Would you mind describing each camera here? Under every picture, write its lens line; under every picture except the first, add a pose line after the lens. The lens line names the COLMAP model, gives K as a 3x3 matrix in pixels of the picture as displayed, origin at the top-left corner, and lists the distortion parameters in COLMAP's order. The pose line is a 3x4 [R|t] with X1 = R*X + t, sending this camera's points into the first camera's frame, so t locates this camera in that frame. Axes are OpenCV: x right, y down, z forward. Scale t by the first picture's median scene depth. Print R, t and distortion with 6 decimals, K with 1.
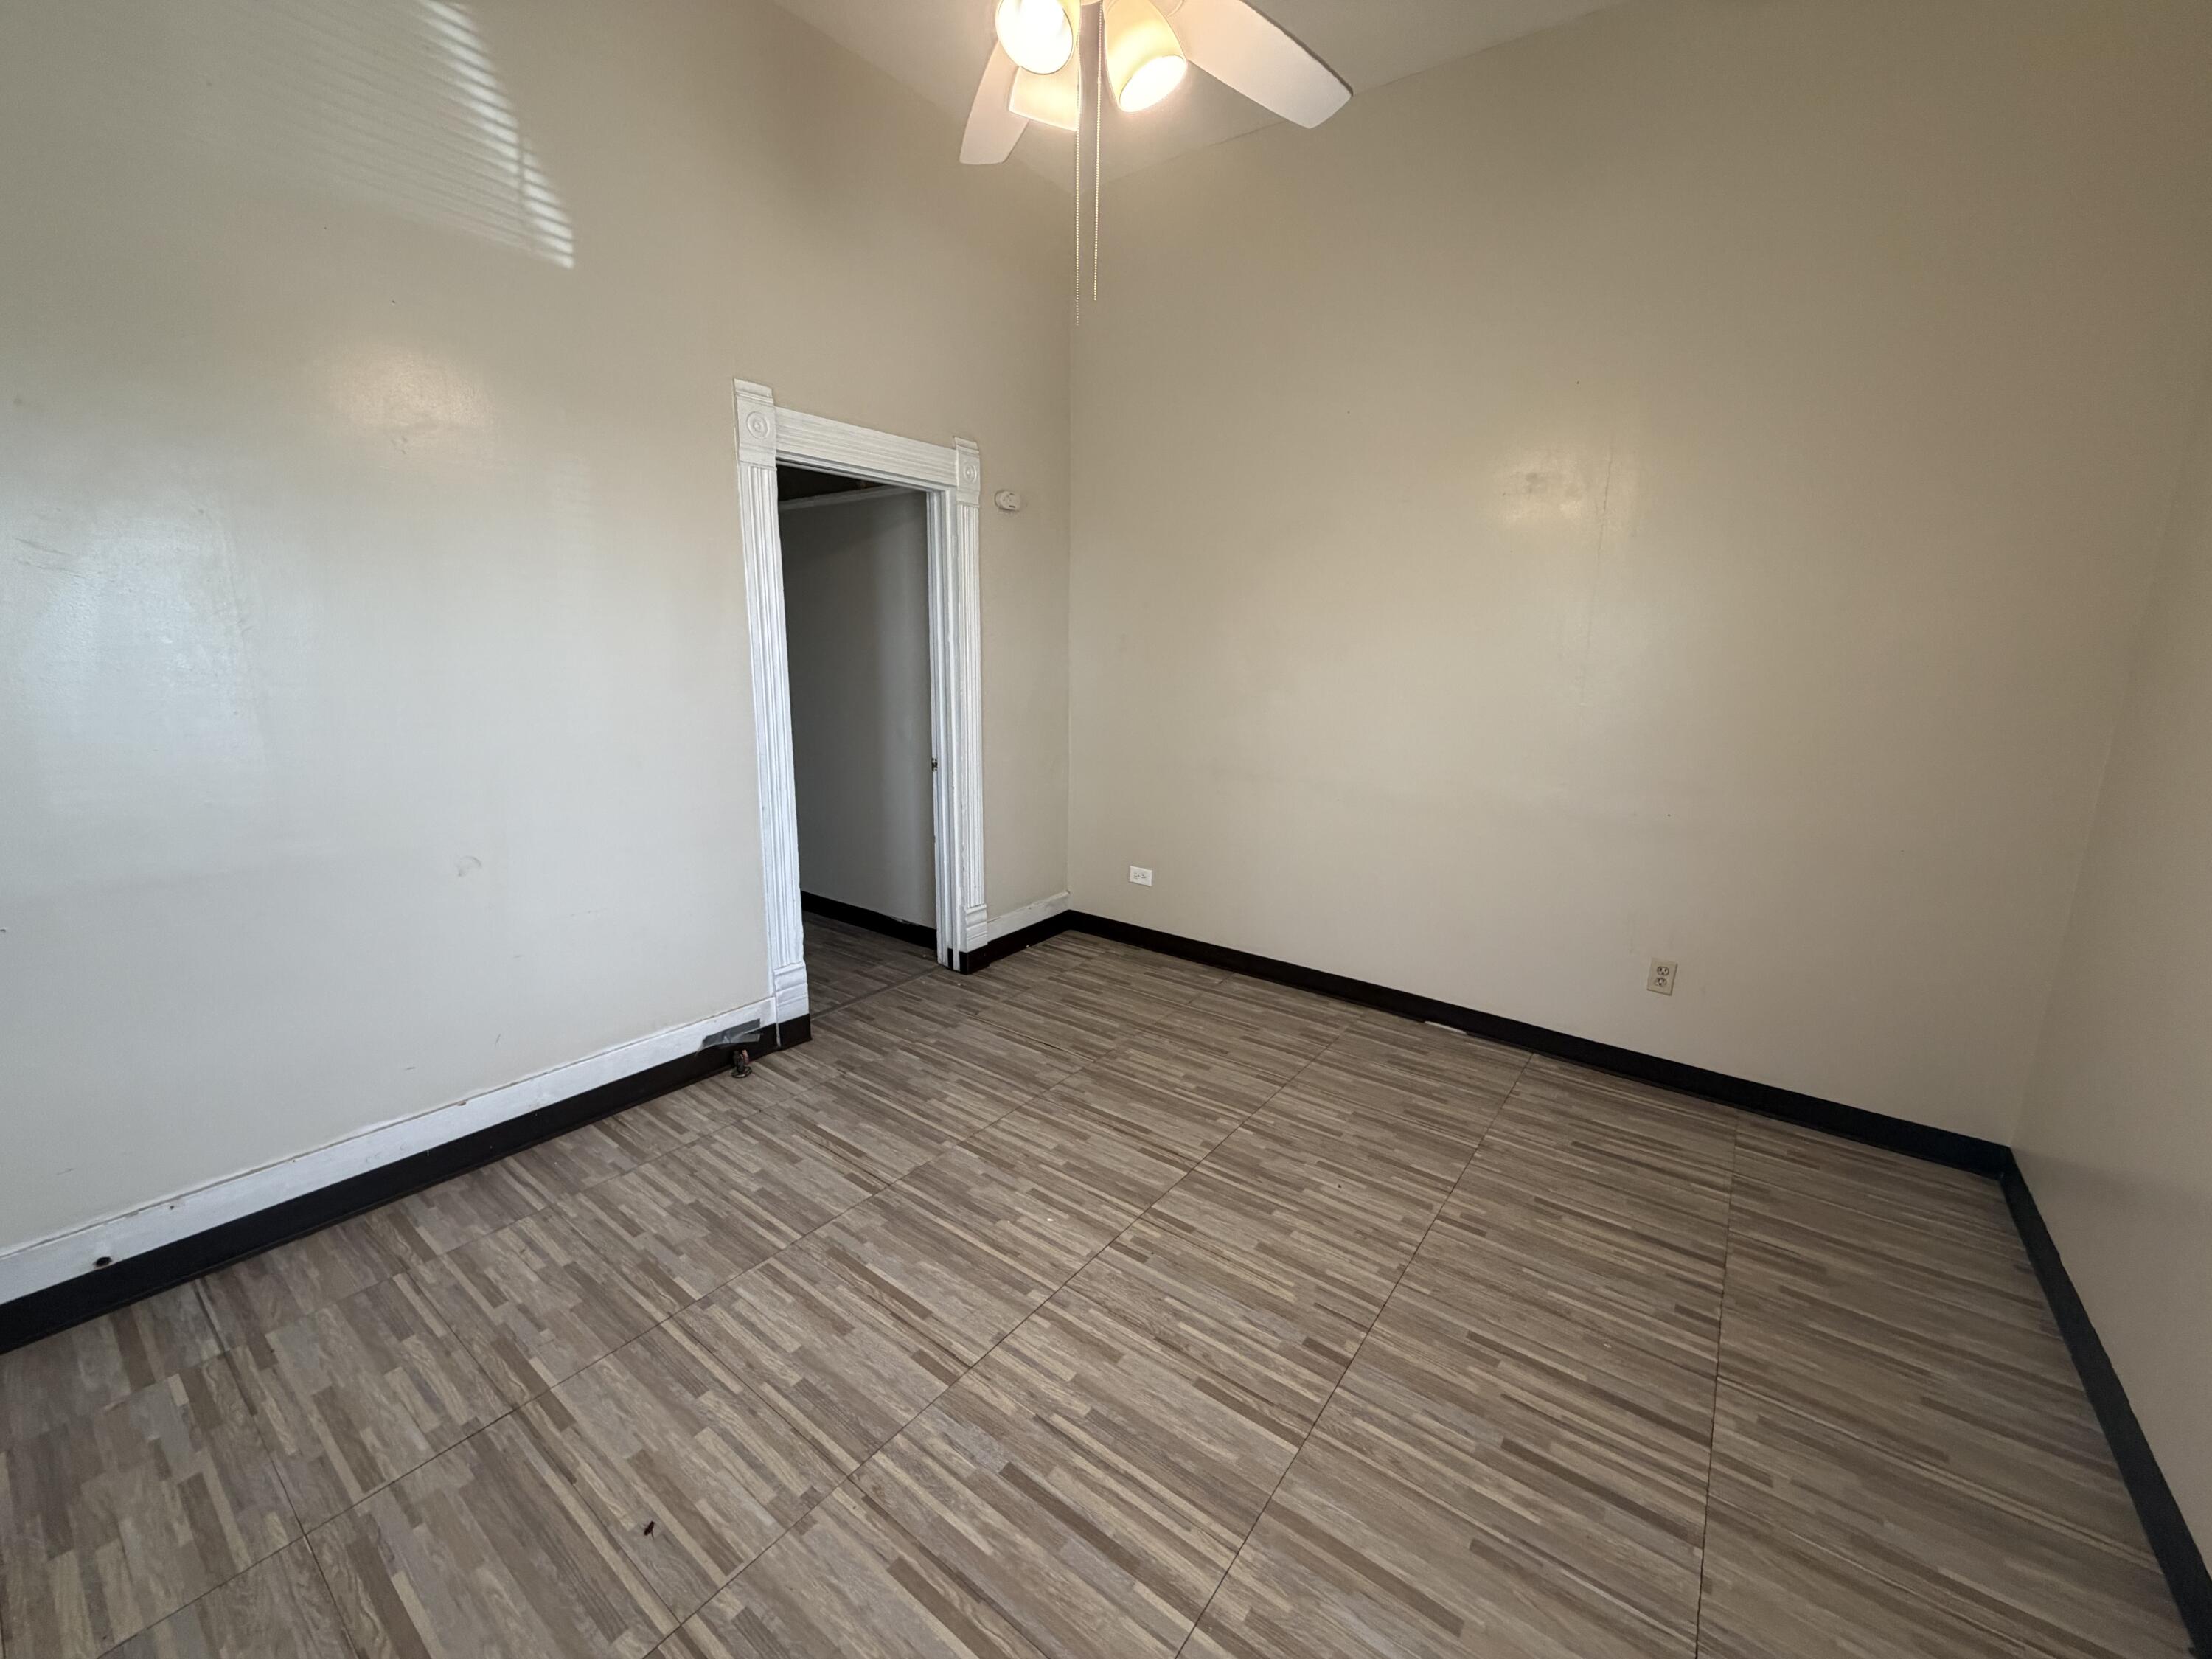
lens RADIAL K [[889.3, 0, 1105.9], [0, 889.3, 828.0], [0, 0, 1]] dist [0.004492, 0.000518]
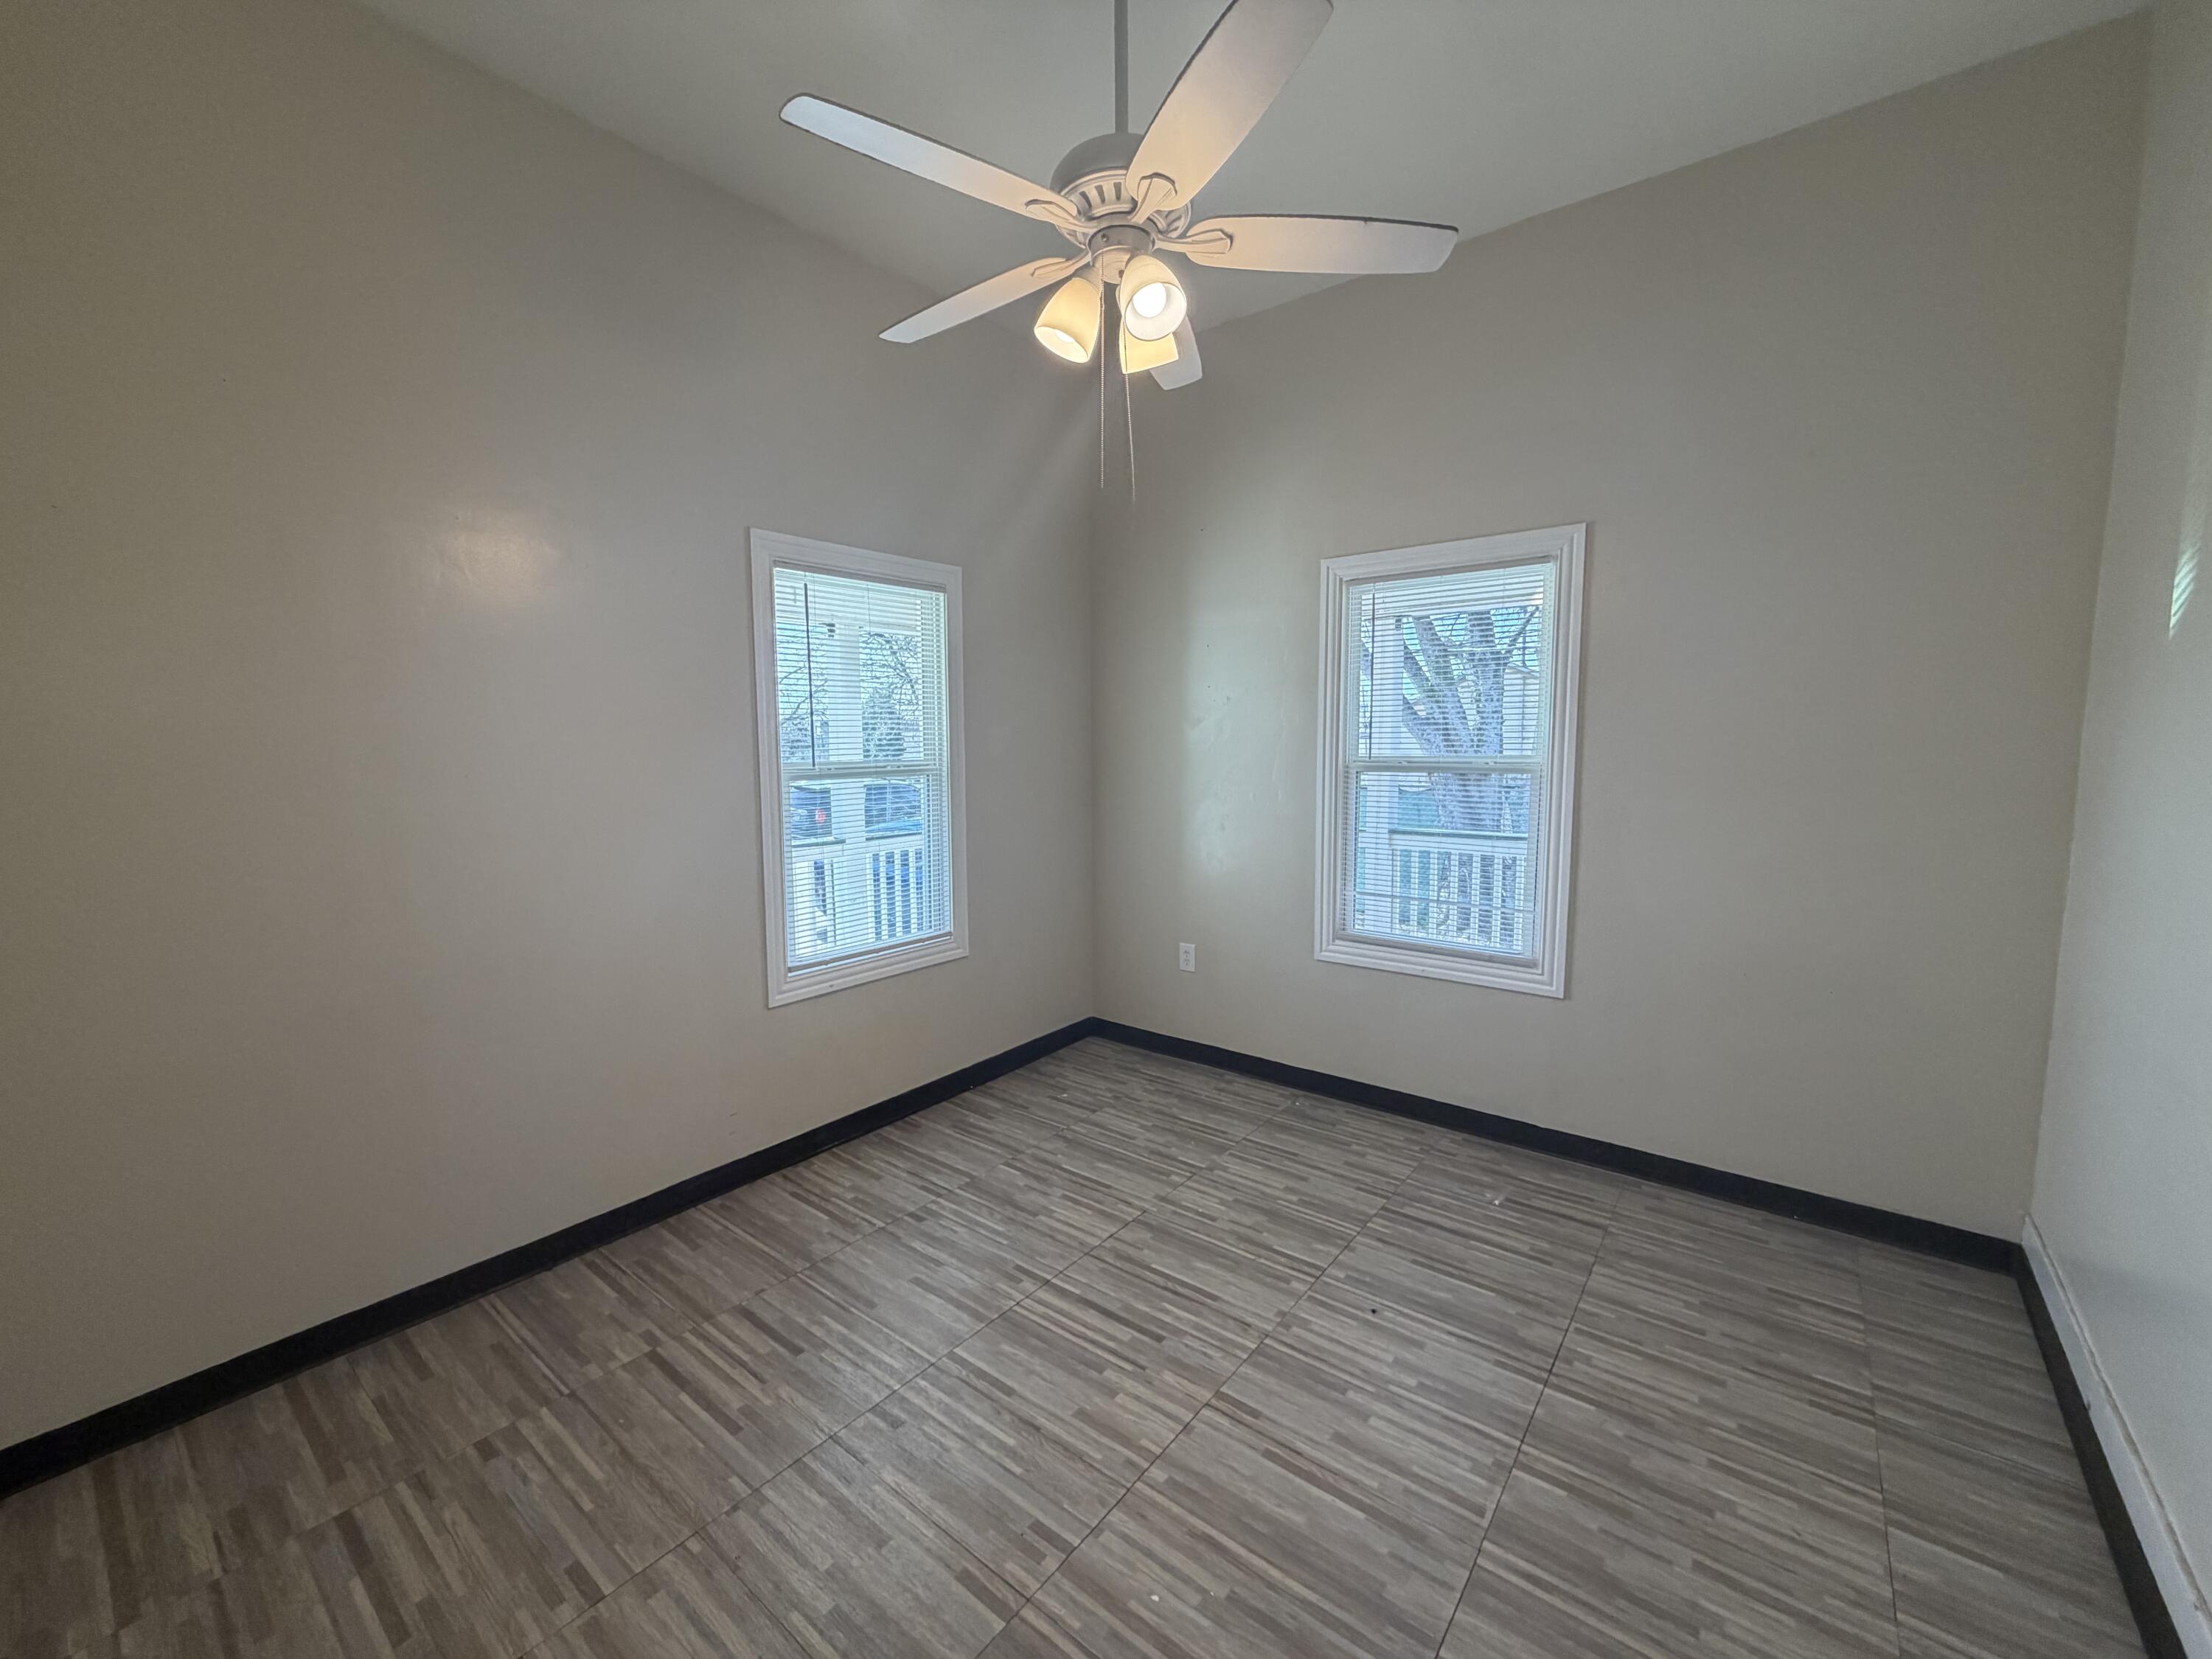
lens RADIAL K [[889.3, 0, 1108.3], [0, 889.3, 832.1], [0, 0, 1]] dist [0.004492, 0.000518]
pose [[-0.999607, -0.010673, 0.025908, -0.046388], [-0.002490, 0.954793, 0.297261, -0.429784], [-0.027909, 0.297080, -0.954445, 1.844352]]
